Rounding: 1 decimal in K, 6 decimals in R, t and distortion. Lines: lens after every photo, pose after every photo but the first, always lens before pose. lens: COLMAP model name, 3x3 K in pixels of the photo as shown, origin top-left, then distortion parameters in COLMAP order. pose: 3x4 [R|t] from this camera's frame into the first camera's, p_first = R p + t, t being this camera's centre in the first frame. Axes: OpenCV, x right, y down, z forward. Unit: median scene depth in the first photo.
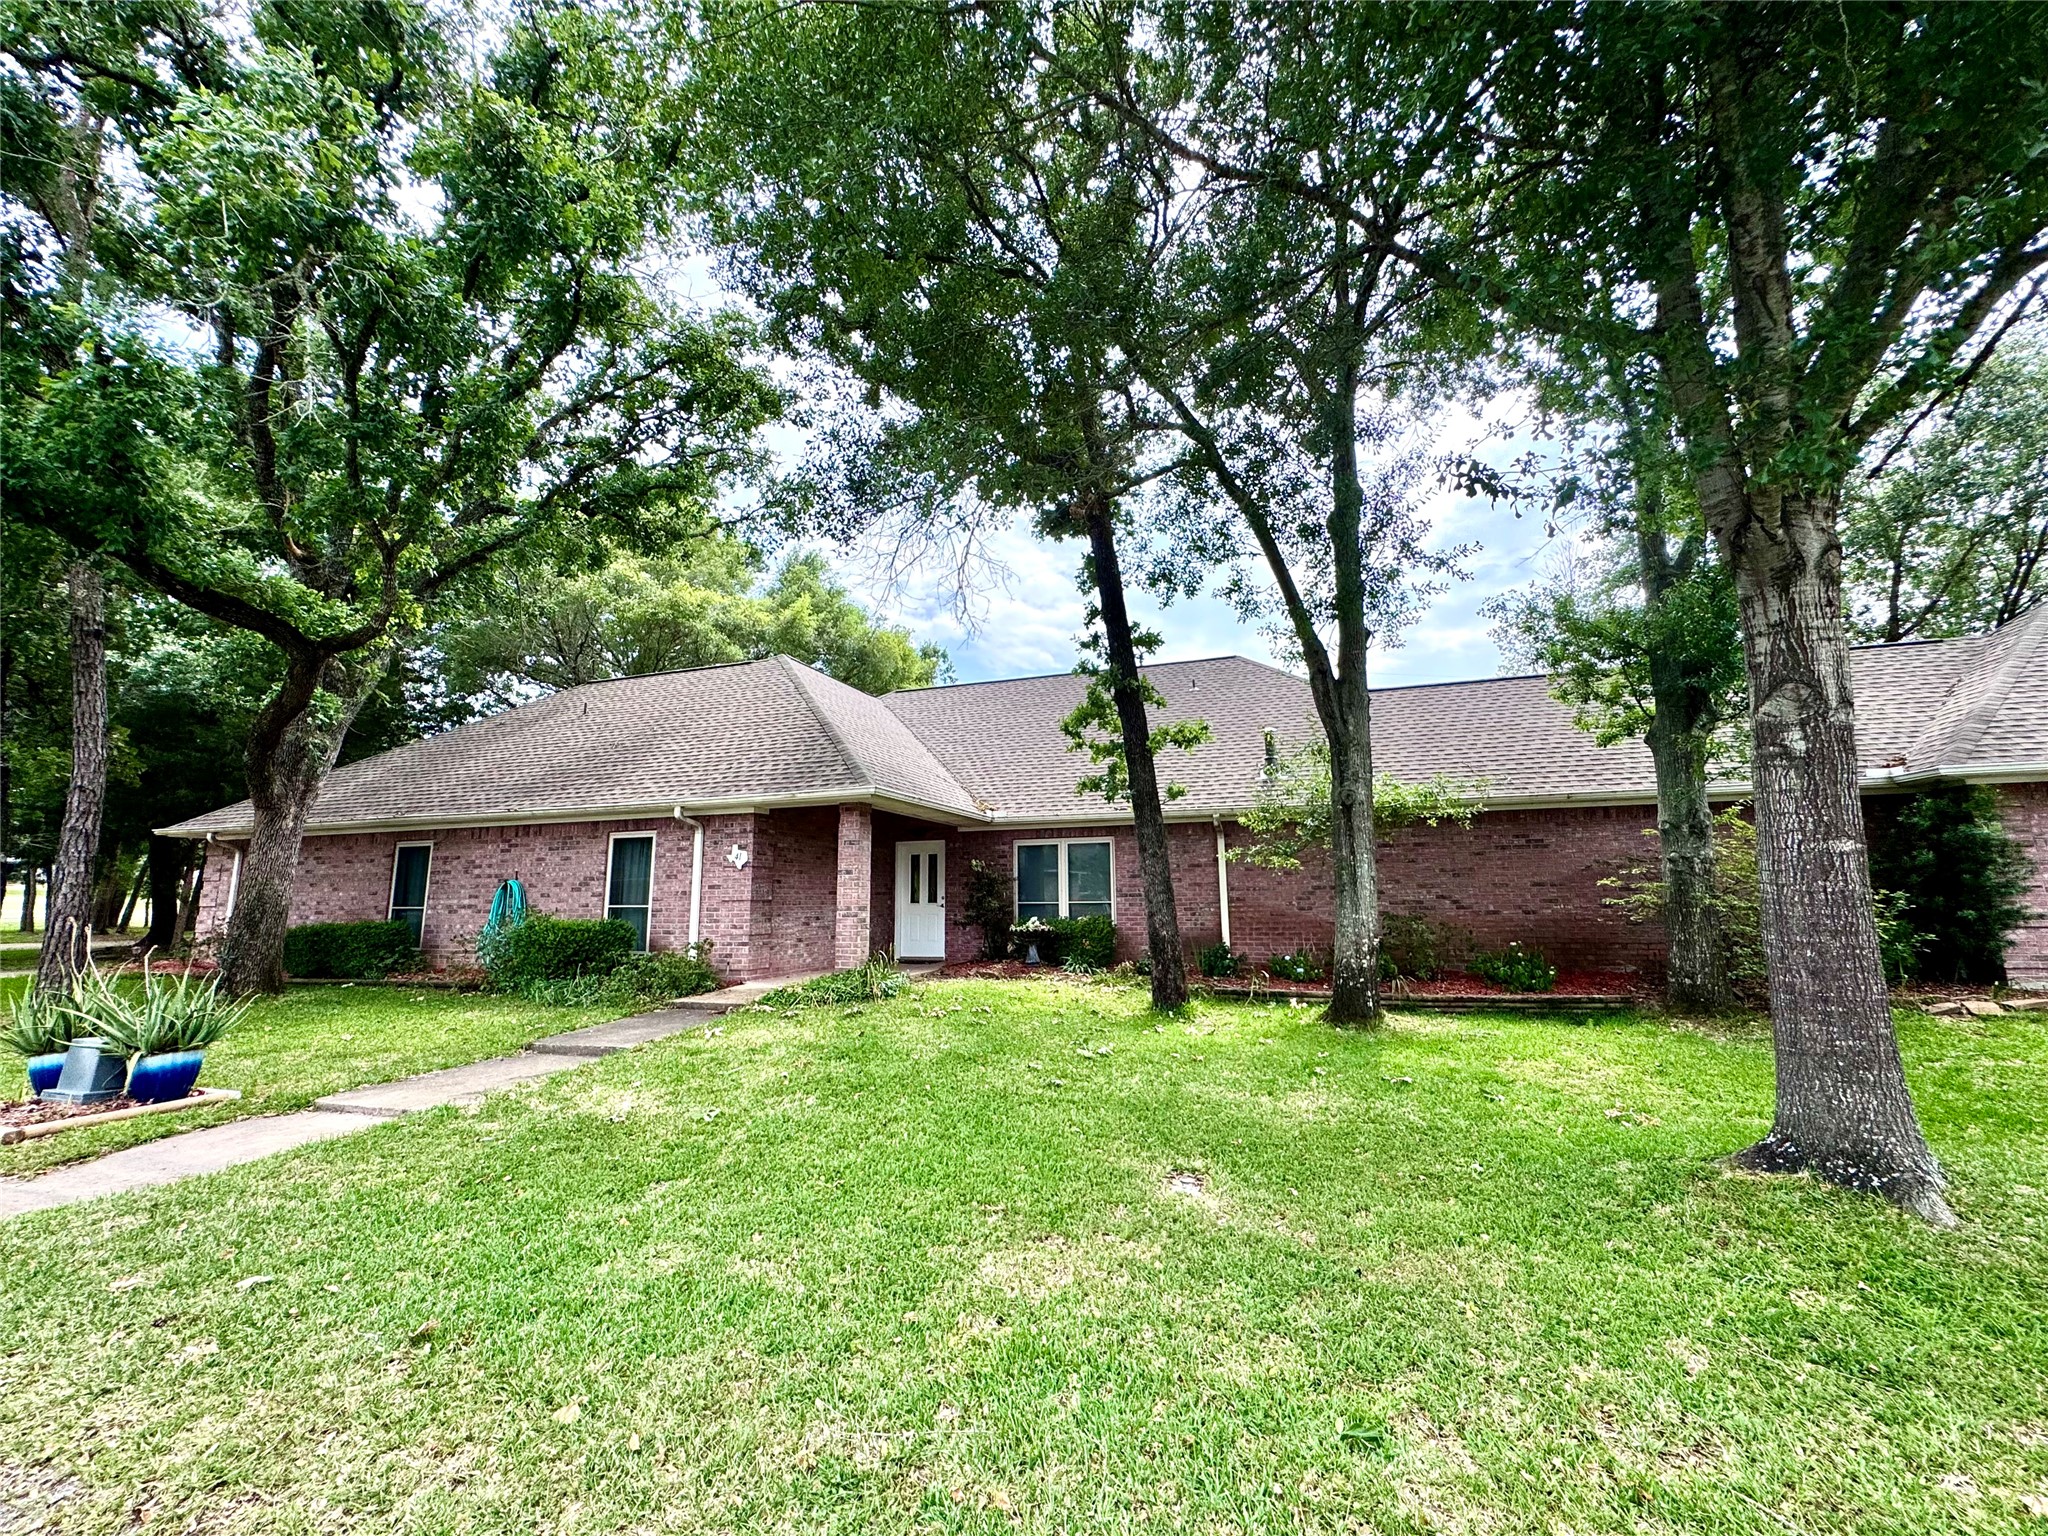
lens RADIAL K [[821.3, 0, 1027.9], [0, 821.3, 759.9], [0, 0, 1]] dist [-0.001283, 0.000038]
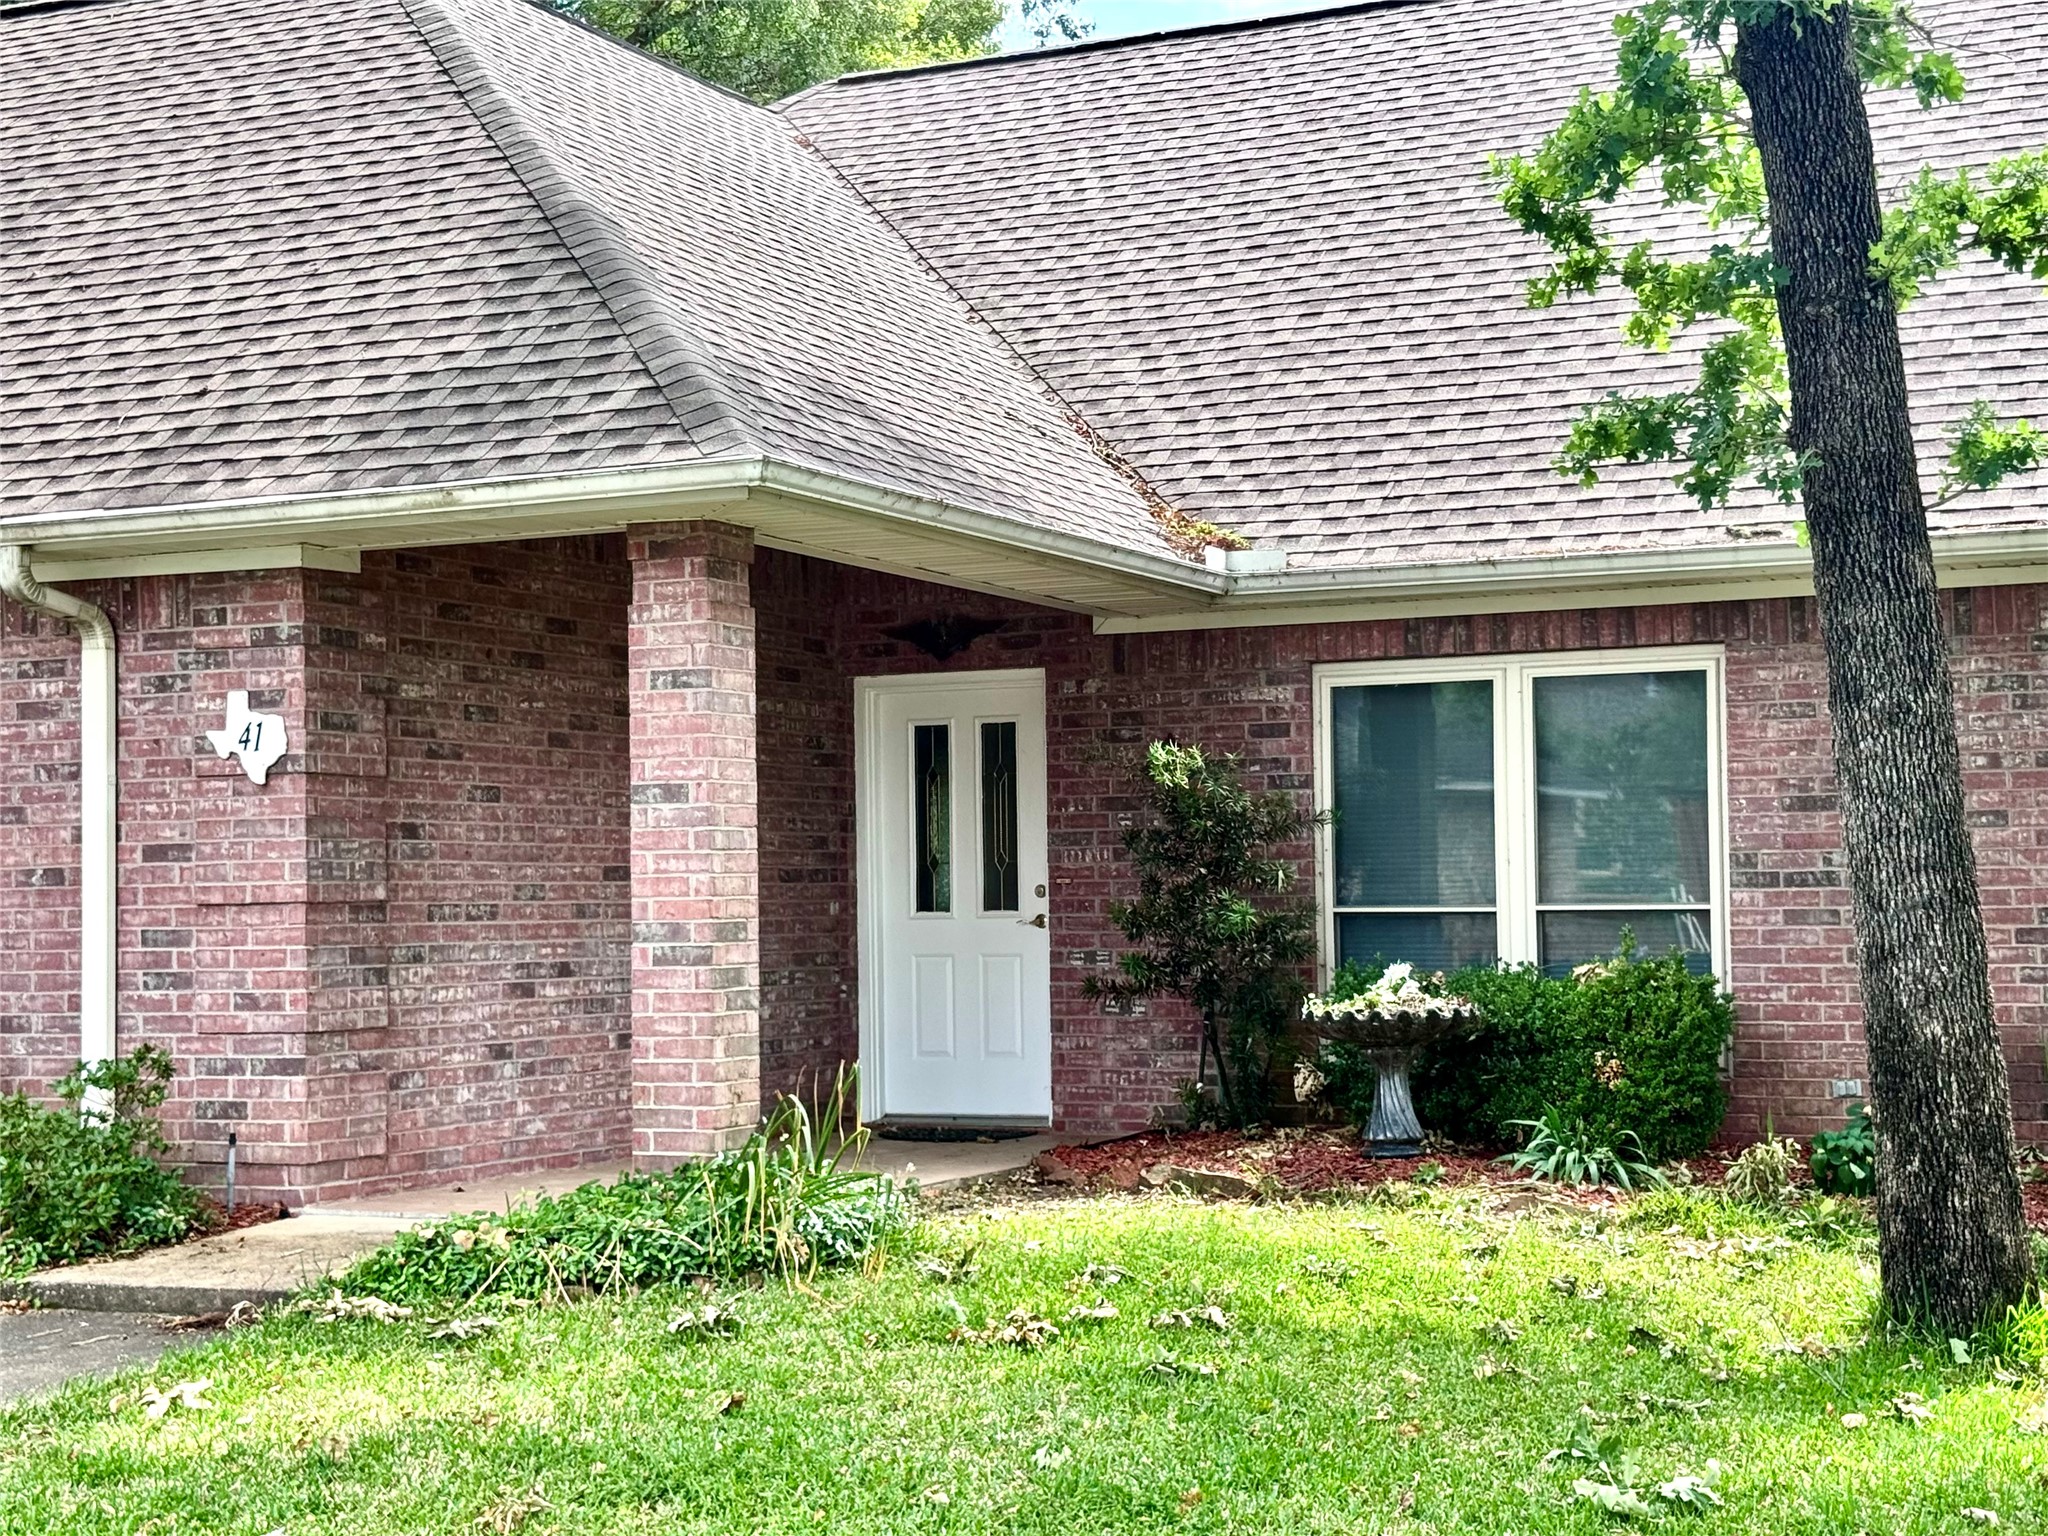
lens RADIAL K [[3204.6, 0, 1014.2], [0, 3204.6, 769.1], [0, 0, 1]] dist [0.168189, 0.000000]
pose [[0.993728, -0.007131, -0.111592, 0.001032], [0.021248, 0.991824, 0.125835, 0.004443], [0.109782, -0.127417, 0.985755, 0.016799]]
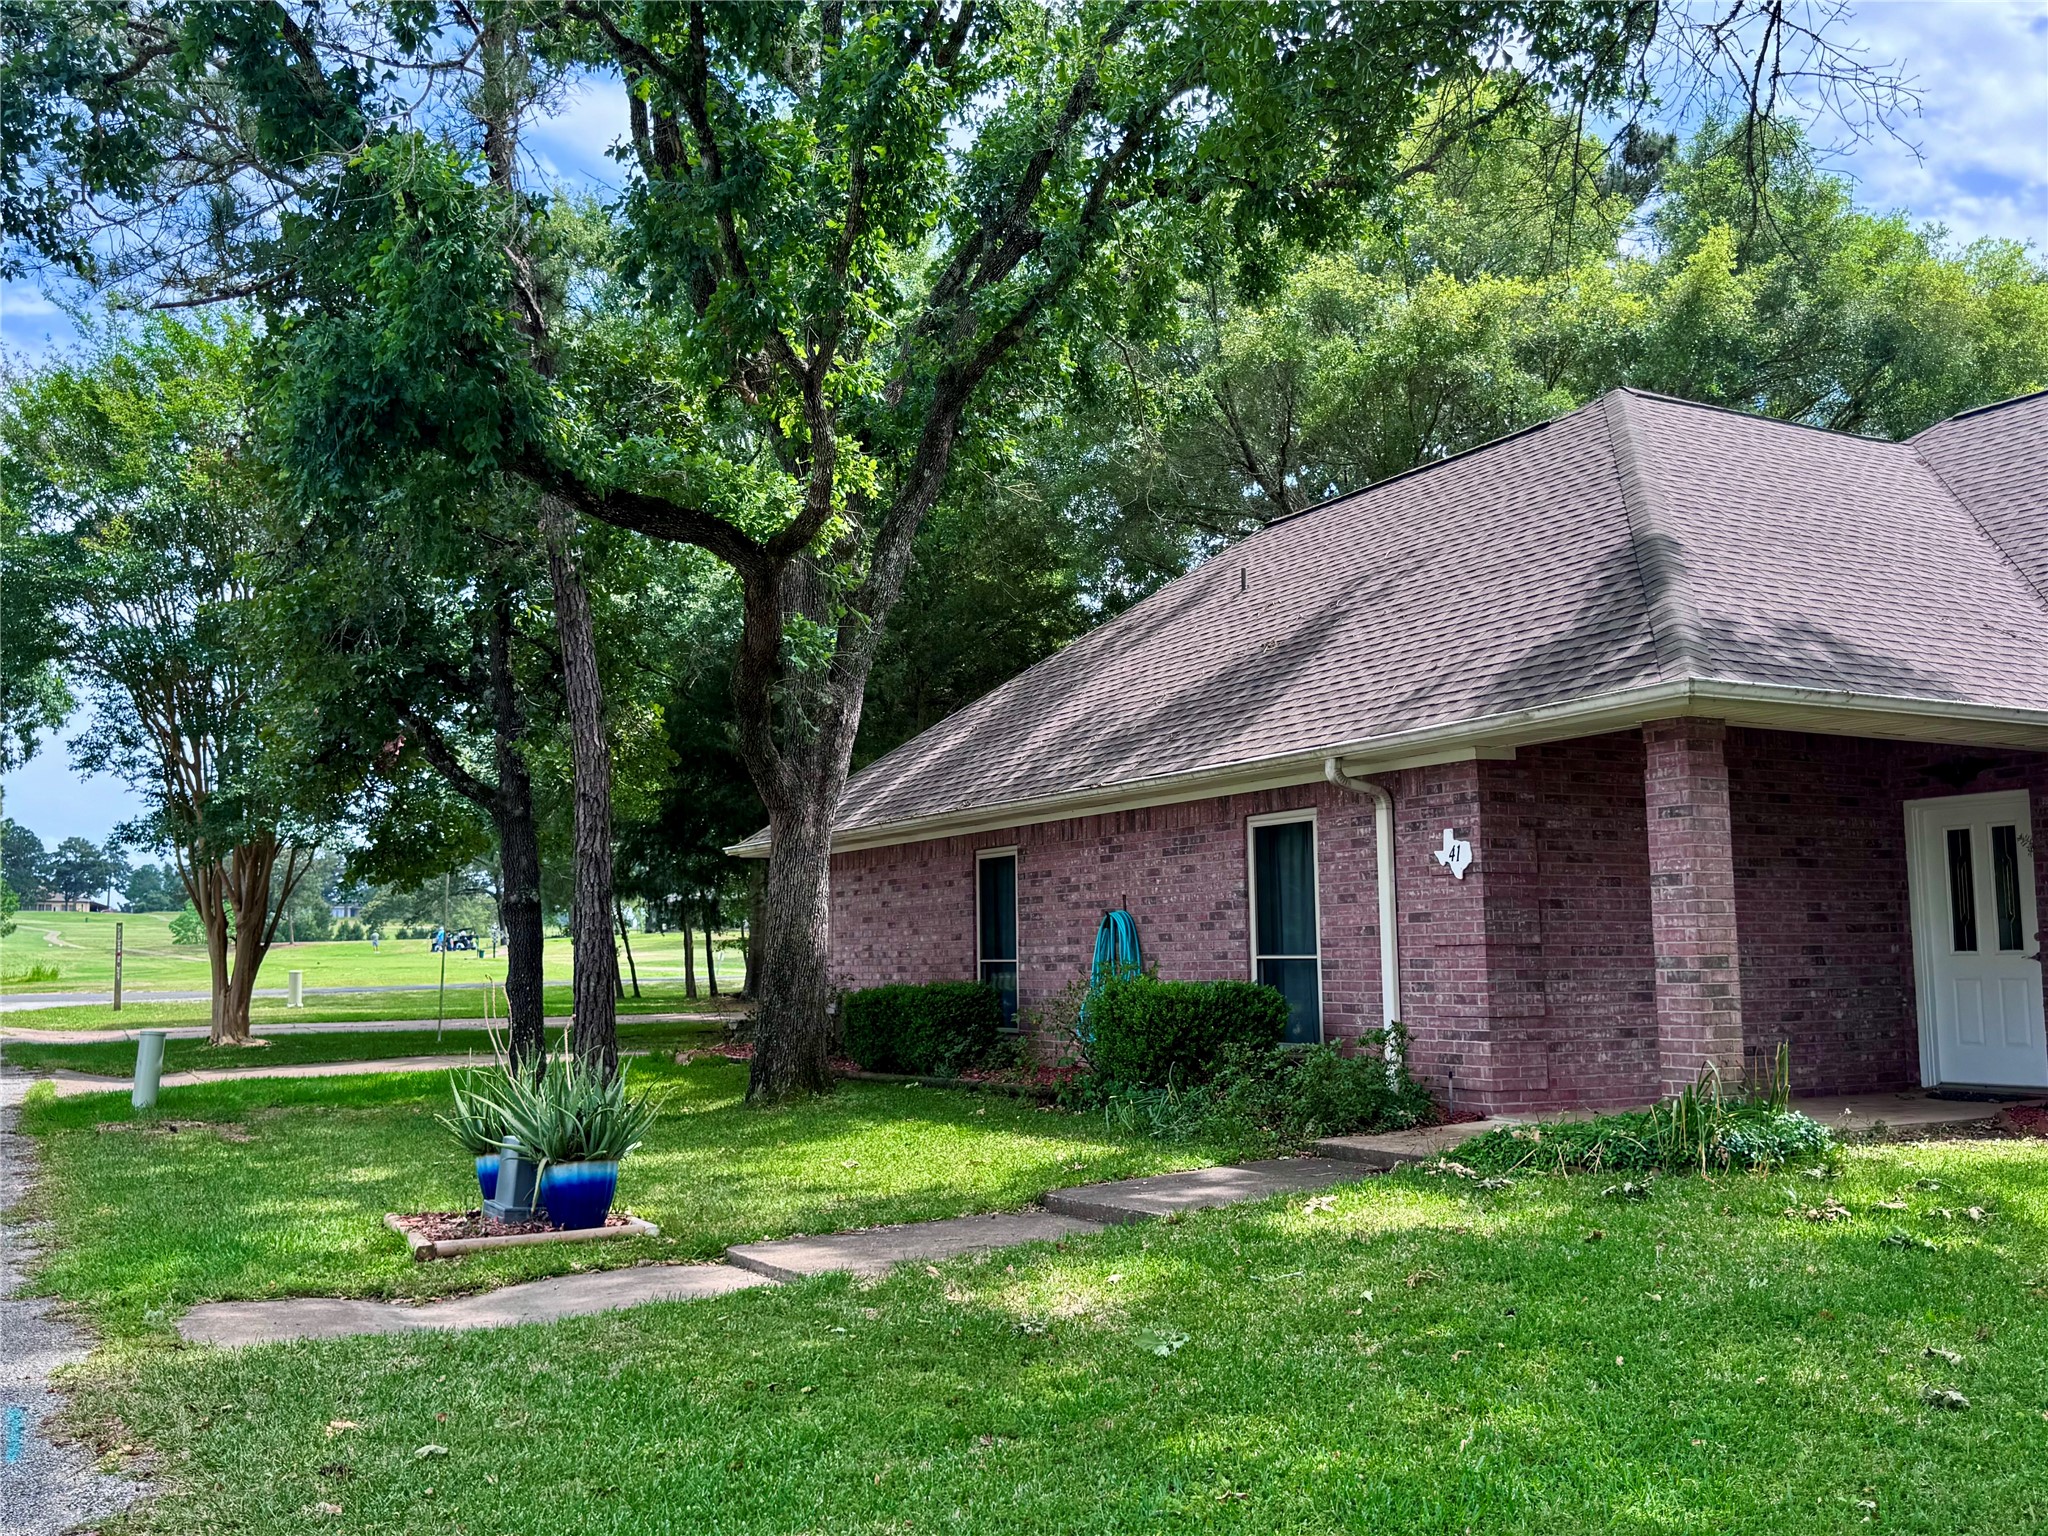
lens RADIAL K [[1845.3, 0, 1022.2], [0, 1845.3, 770.4], [0, 0, 1]] dist [0.079279, -0.033362]
pose [[0.745505, -0.069901, -0.662825, 0.168973], [0.119166, 0.992440, 0.029369, 0.008720], [0.655761, -0.100881, 0.748198, 0.037962]]
